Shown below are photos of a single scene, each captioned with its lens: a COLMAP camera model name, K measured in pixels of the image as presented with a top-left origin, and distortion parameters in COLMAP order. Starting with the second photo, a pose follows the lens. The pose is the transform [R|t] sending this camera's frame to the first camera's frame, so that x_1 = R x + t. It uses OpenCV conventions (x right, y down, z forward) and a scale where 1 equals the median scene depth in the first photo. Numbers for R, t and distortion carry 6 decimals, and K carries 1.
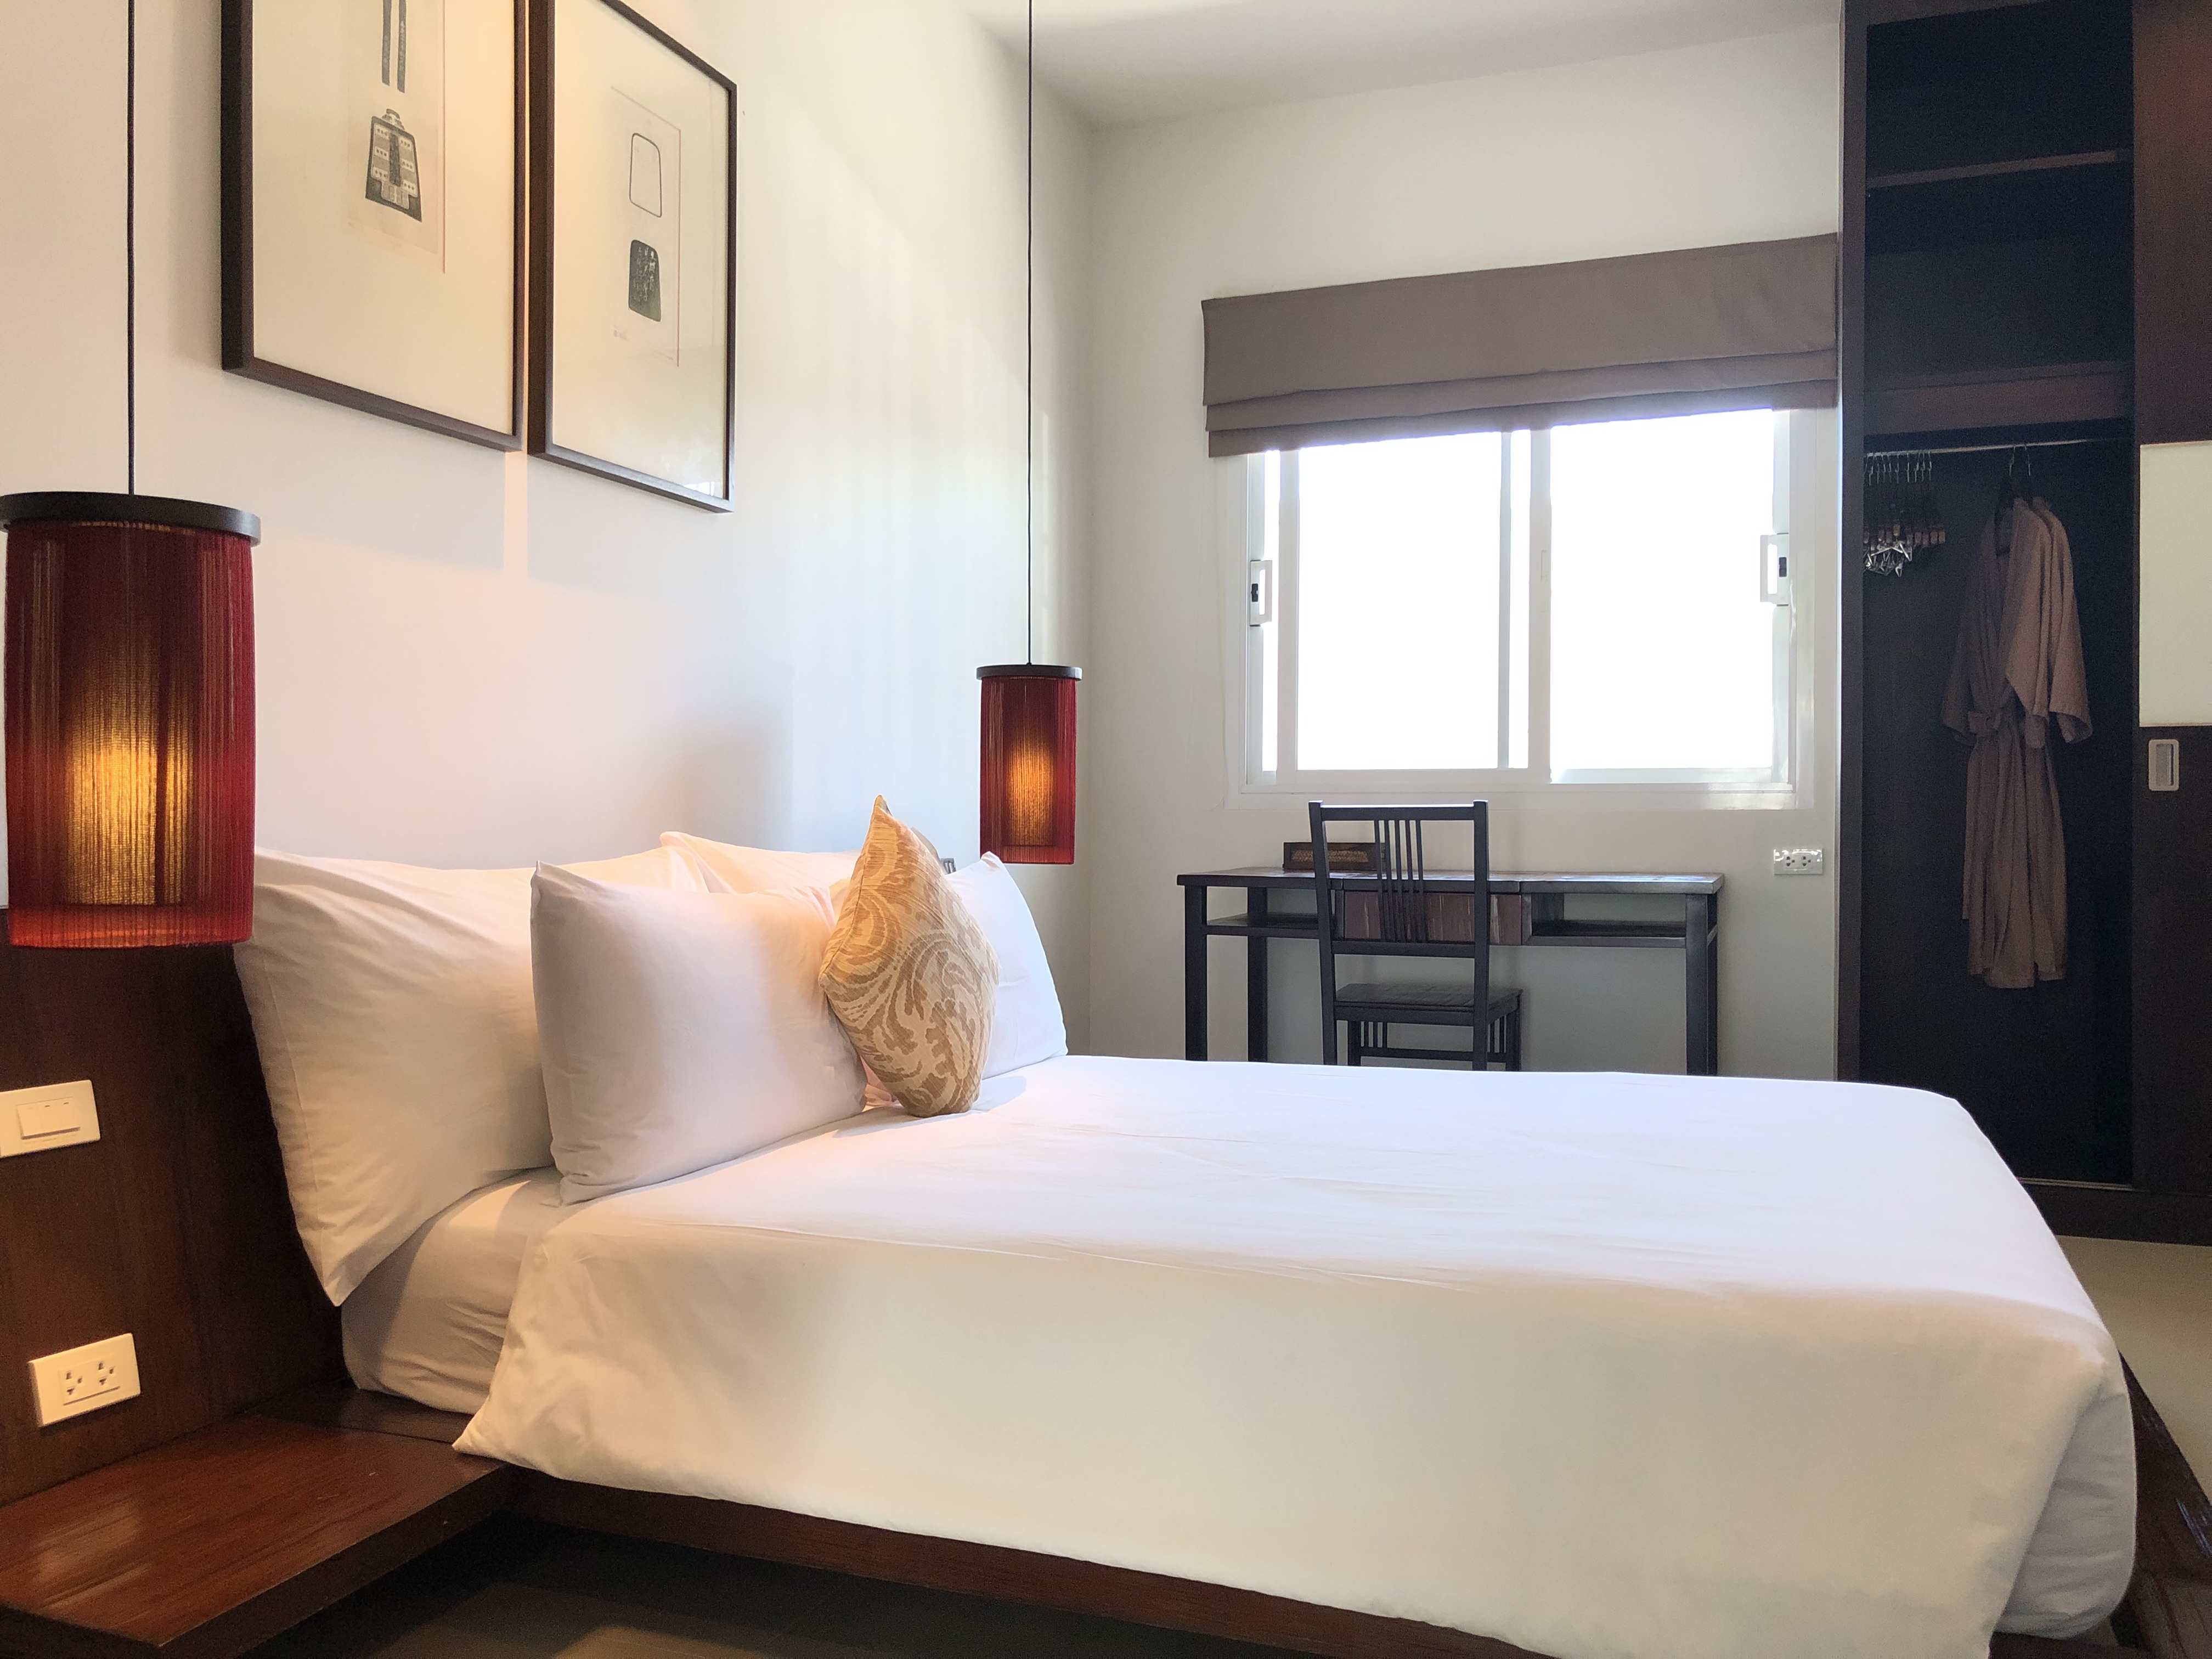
lens RADIAL K [[1785.0, 0, 1106.0], [0, 1785.0, 829.5], [0, 0, 1]] dist [0.068395, -0.131530]
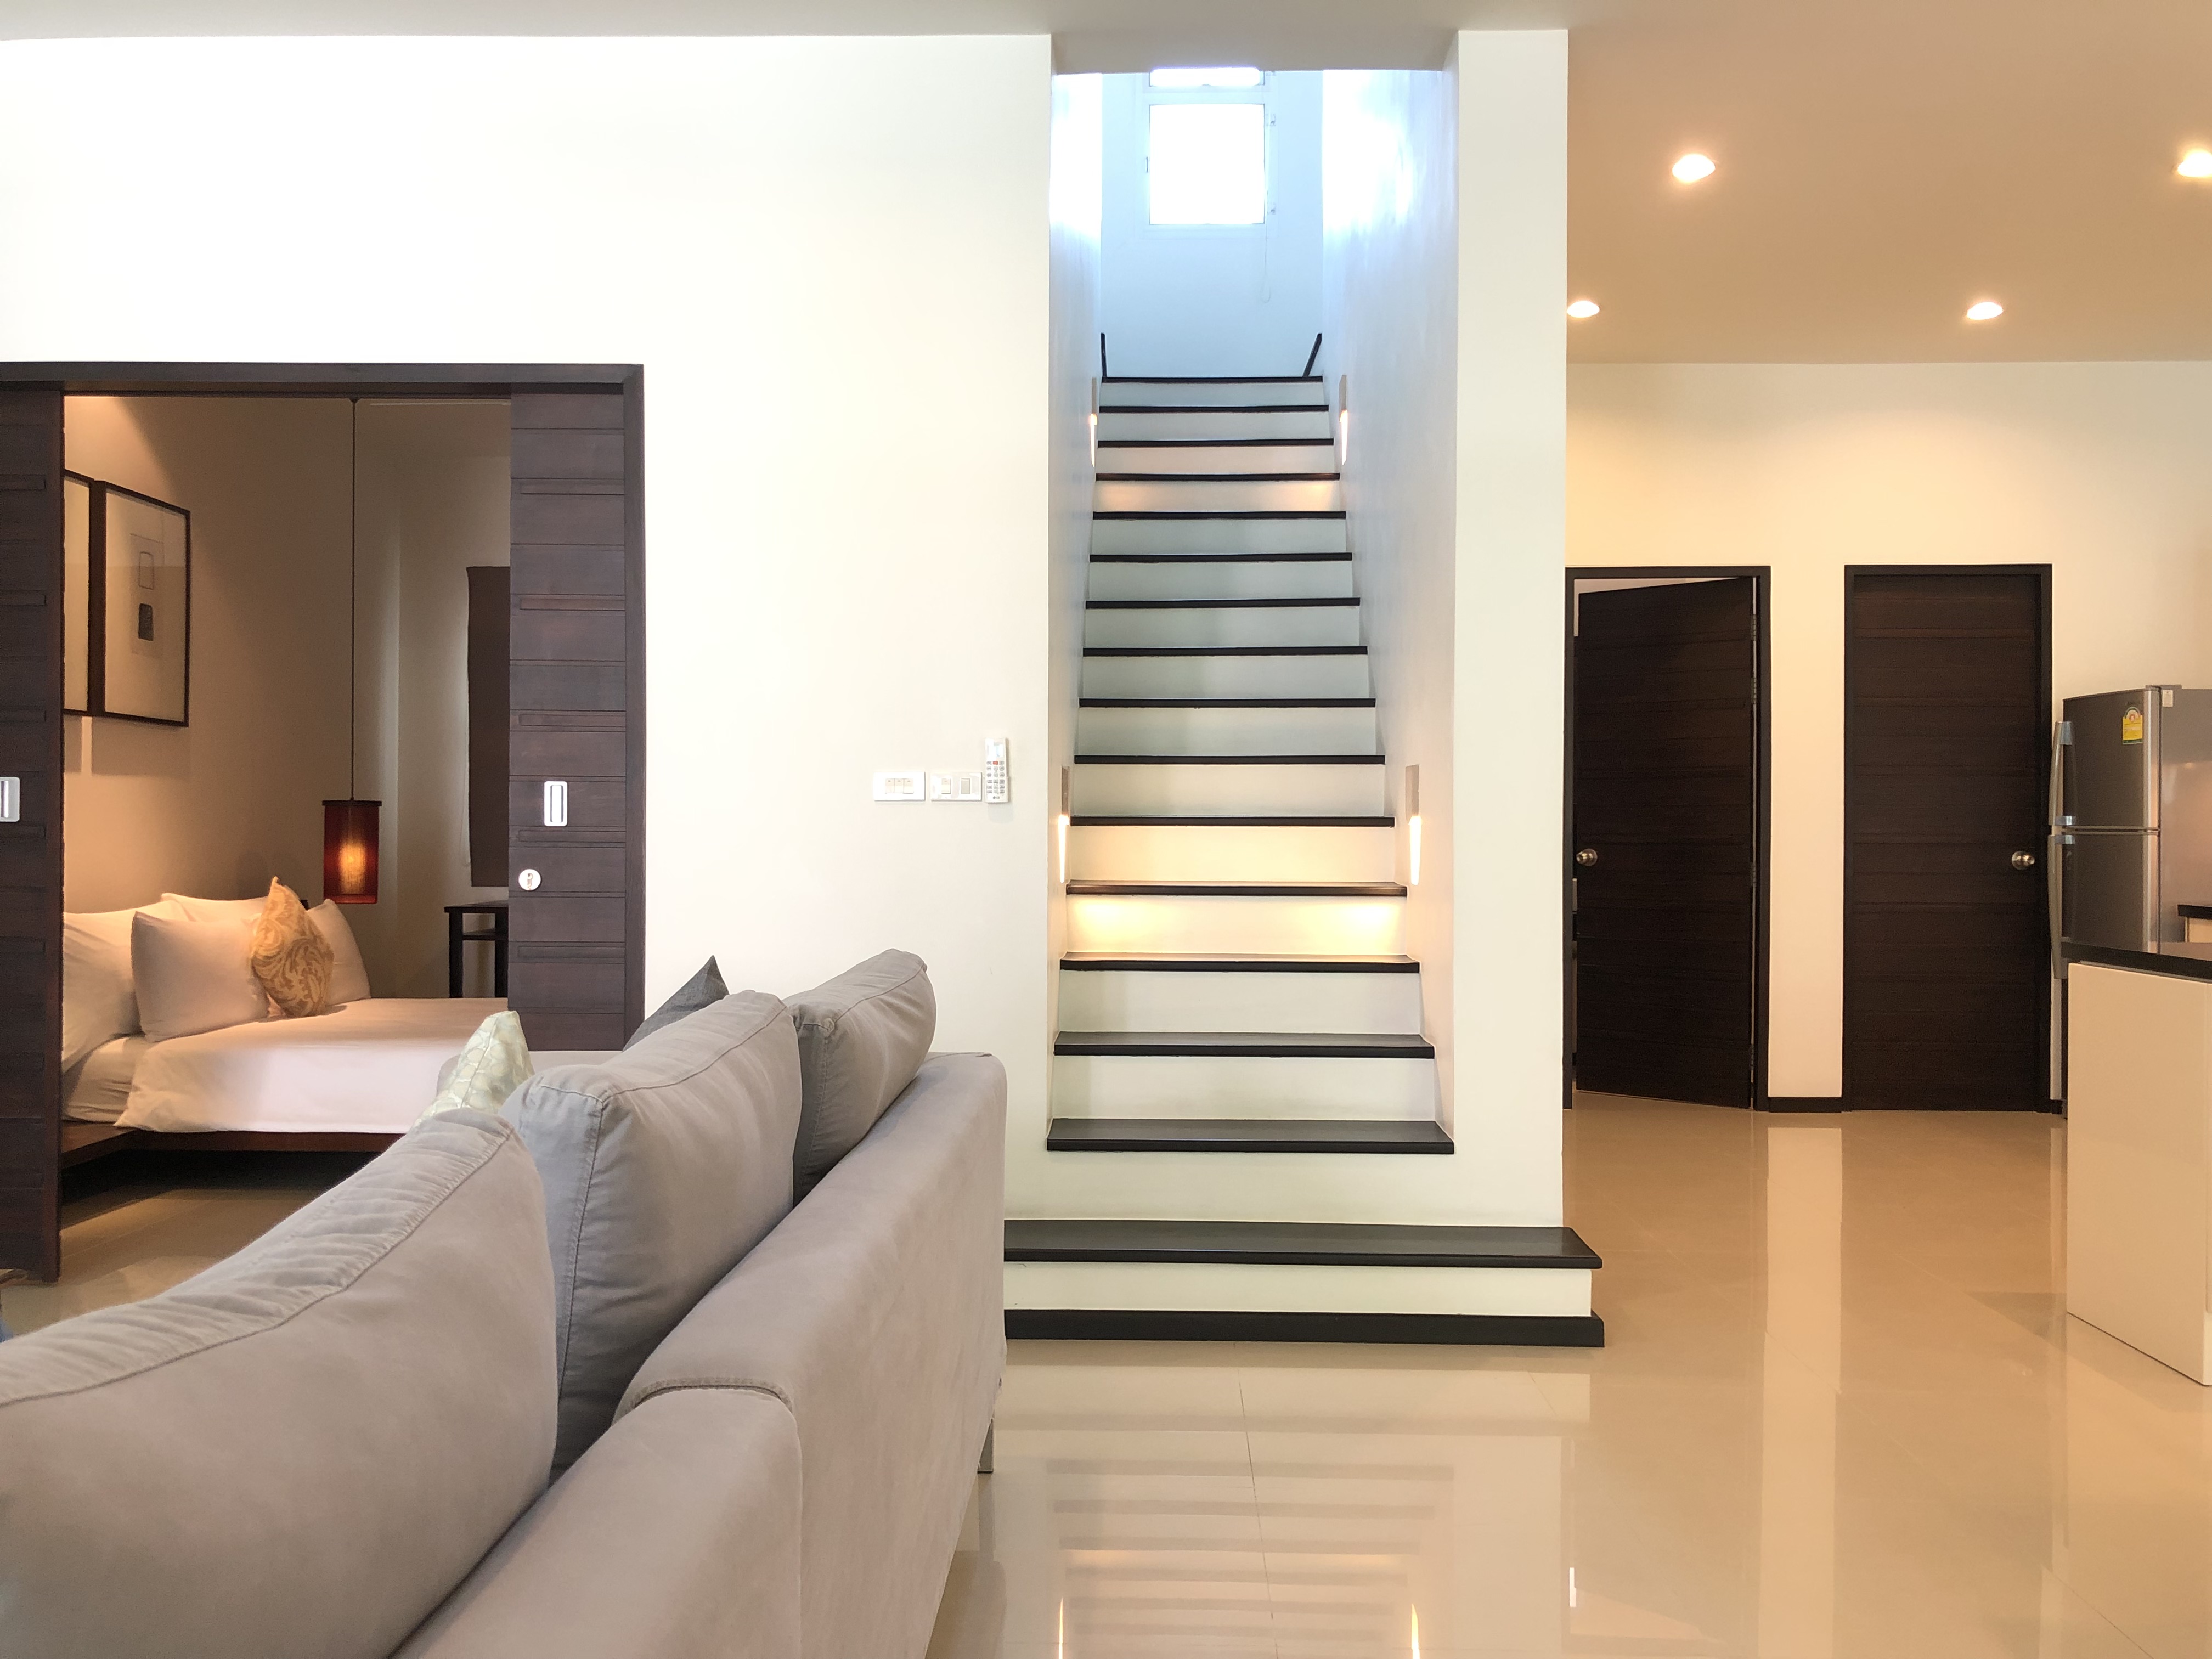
lens RADIAL K [[1804.3, 0, 1121.4], [0, 1804.3, 822.1], [0, 0, 1]] dist [0.006084, 0.004824]
pose [[0.941544, 0.000527, 0.336890, 0.112949], [0.003076, 0.999944, -0.010160, -0.064287], [-0.336877, 0.010602, 0.941489, -1.549493]]
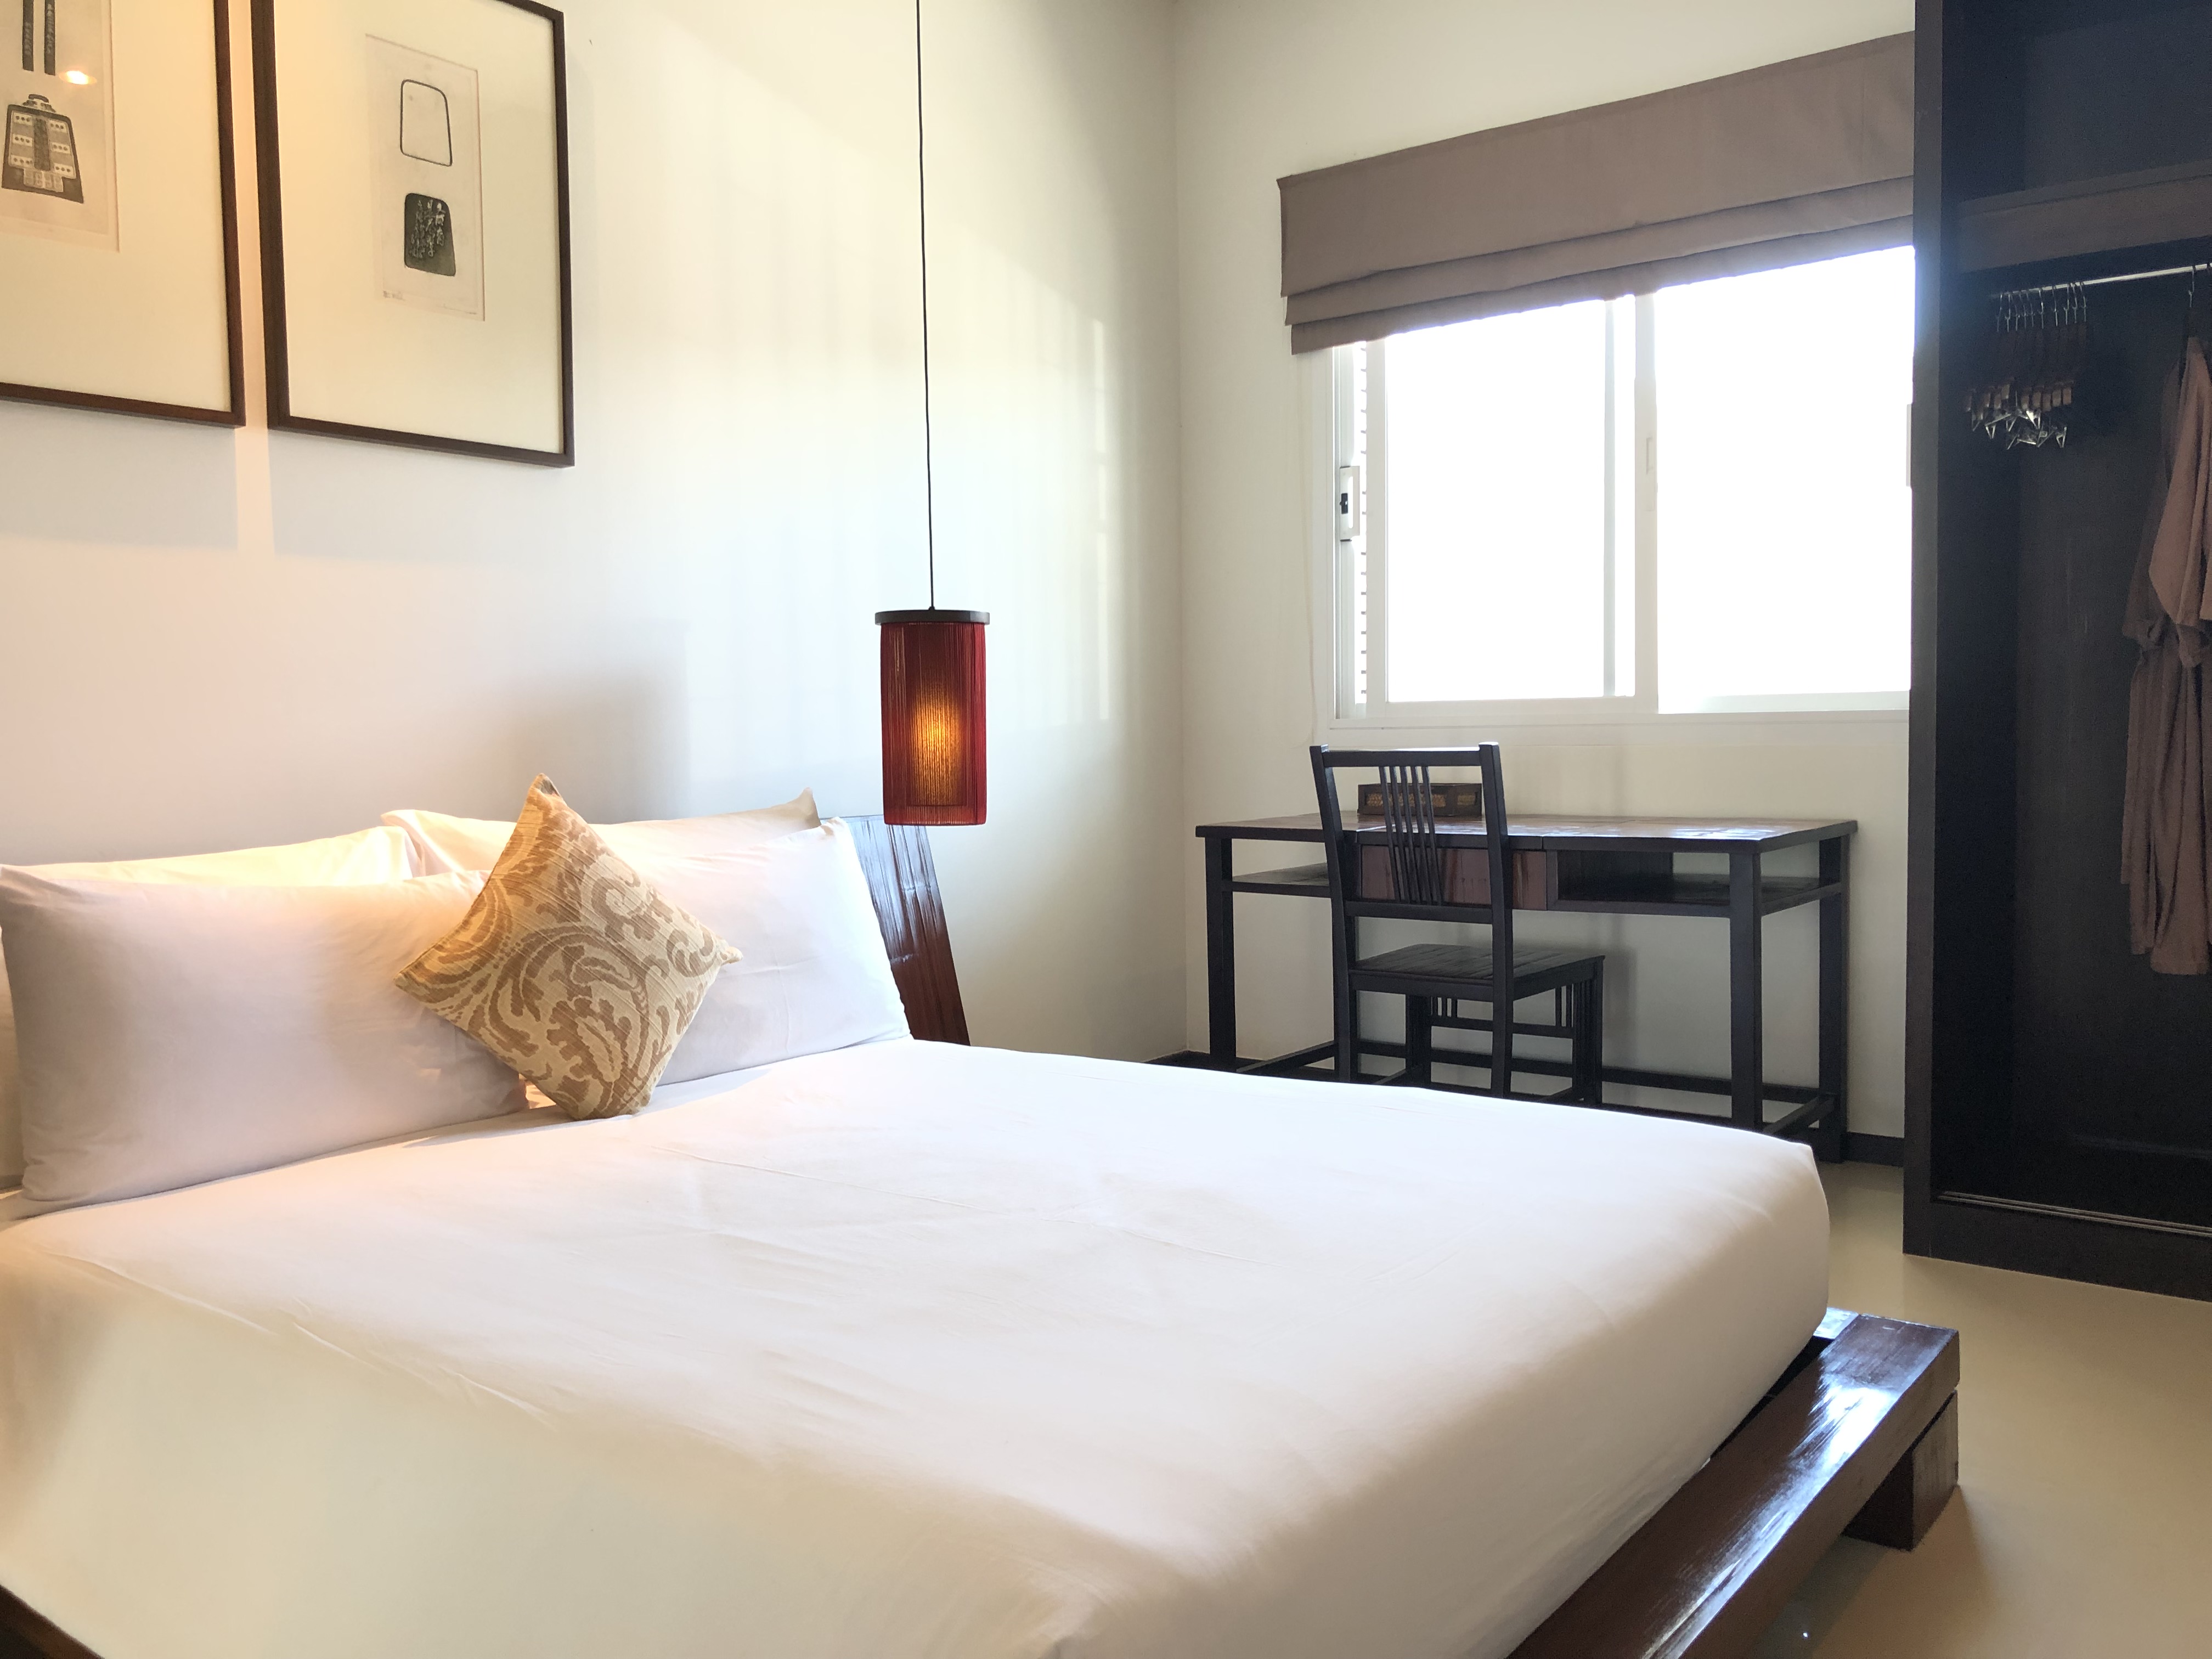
lens RADIAL K [[1794.7, 0, 1106.0], [0, 1794.7, 829.5], [0, 0, 1]] dist [0.006528, -0.014248]
pose [[0.957751, -0.001859, -0.287591, 0.439921], [0.017217, 0.998556, 0.050884, -0.034335], [0.287081, -0.053686, 0.956401, 0.196051]]
